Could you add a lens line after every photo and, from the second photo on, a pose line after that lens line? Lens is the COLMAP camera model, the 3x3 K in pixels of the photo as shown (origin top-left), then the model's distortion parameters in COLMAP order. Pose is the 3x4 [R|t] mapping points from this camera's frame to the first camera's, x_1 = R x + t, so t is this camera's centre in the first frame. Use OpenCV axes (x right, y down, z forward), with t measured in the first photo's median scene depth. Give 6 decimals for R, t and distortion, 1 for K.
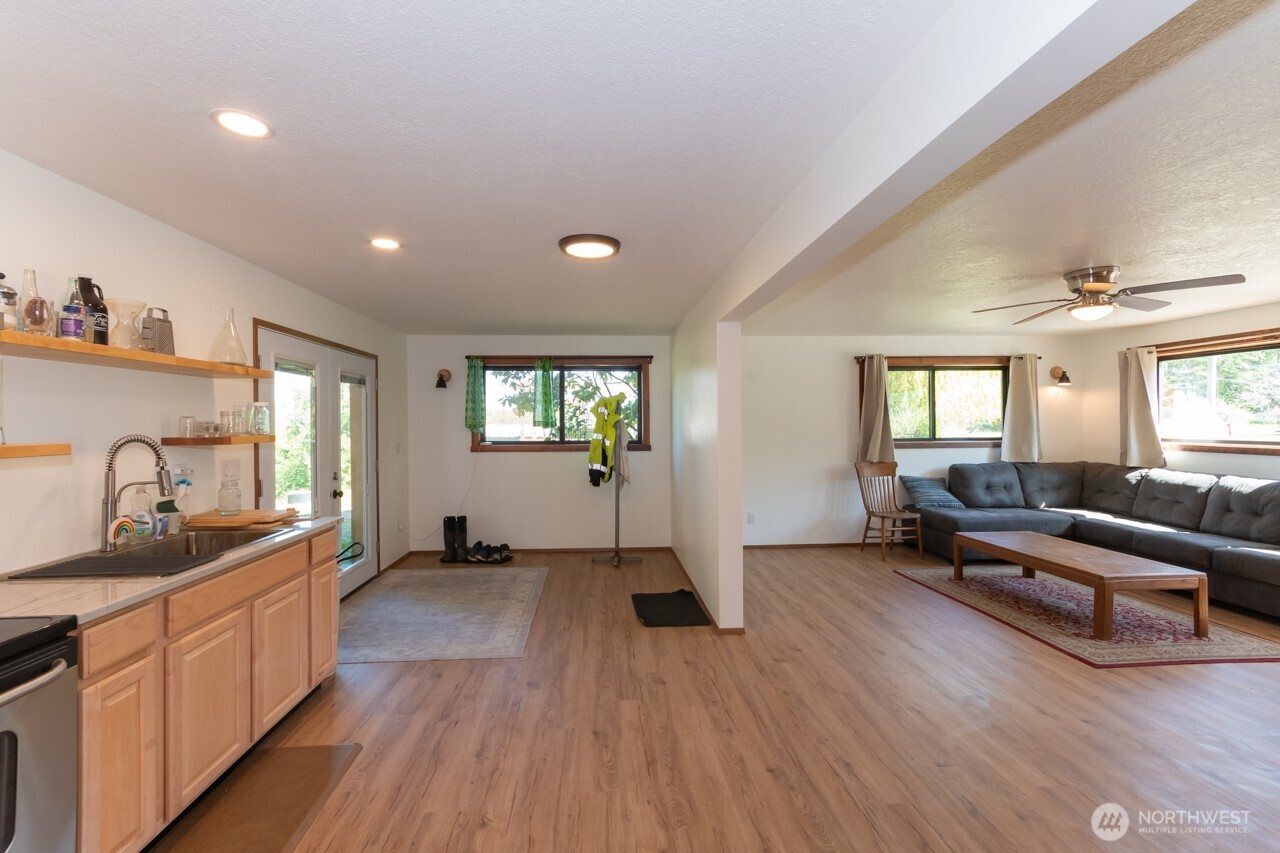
lens RADIAL K [[565.2, 0, 627.1], [0, 565.2, 422.7], [0, 0, 1]] dist [0.000252, 0.002238]
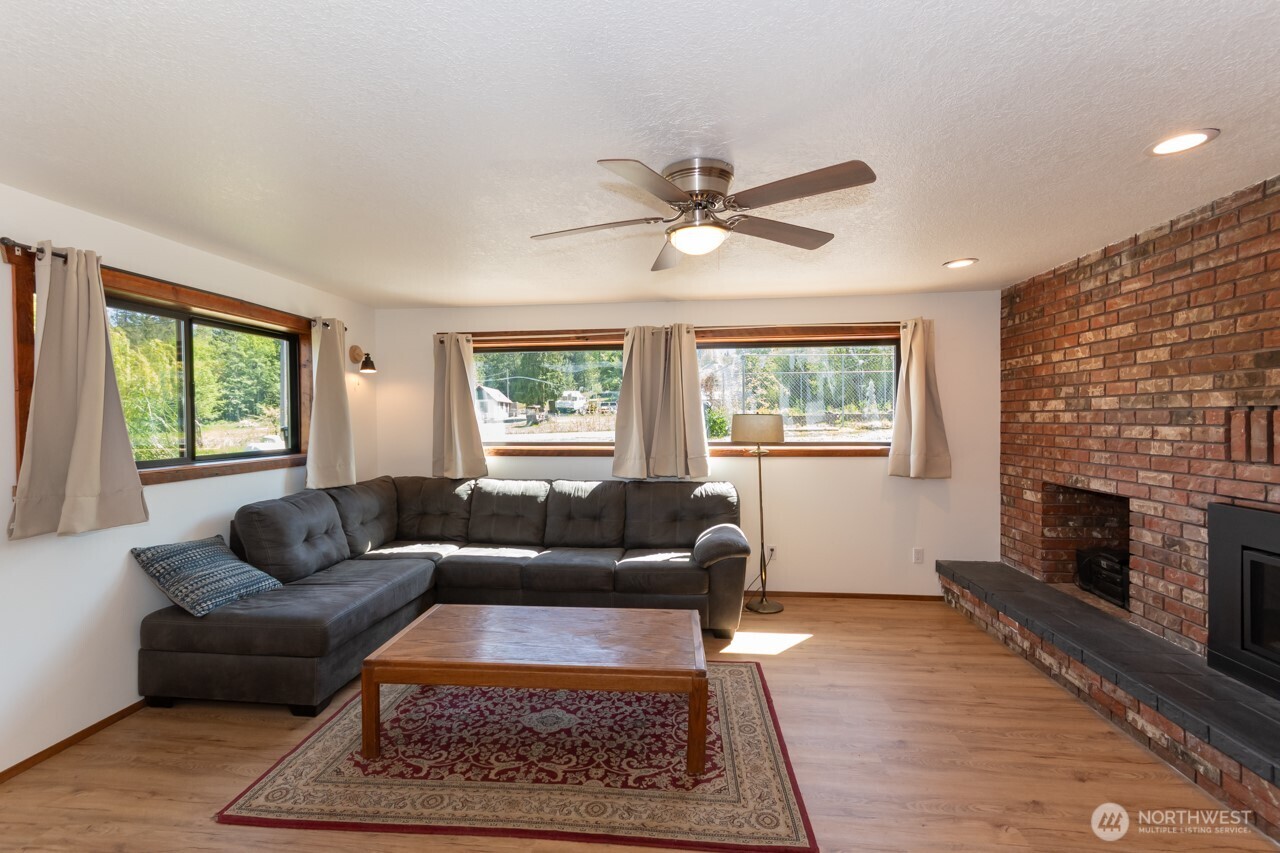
lens RADIAL K [[565.2, 0, 627.2], [0, 565.2, 423.4], [0, 0, 1]] dist [0.000252, 0.002238]
pose [[0.173914, -0.003736, 0.984754, 0.168252], [0.006696, 0.999974, 0.002611, -0.002068], [-0.984738, 0.006139, 0.173935, 0.762806]]
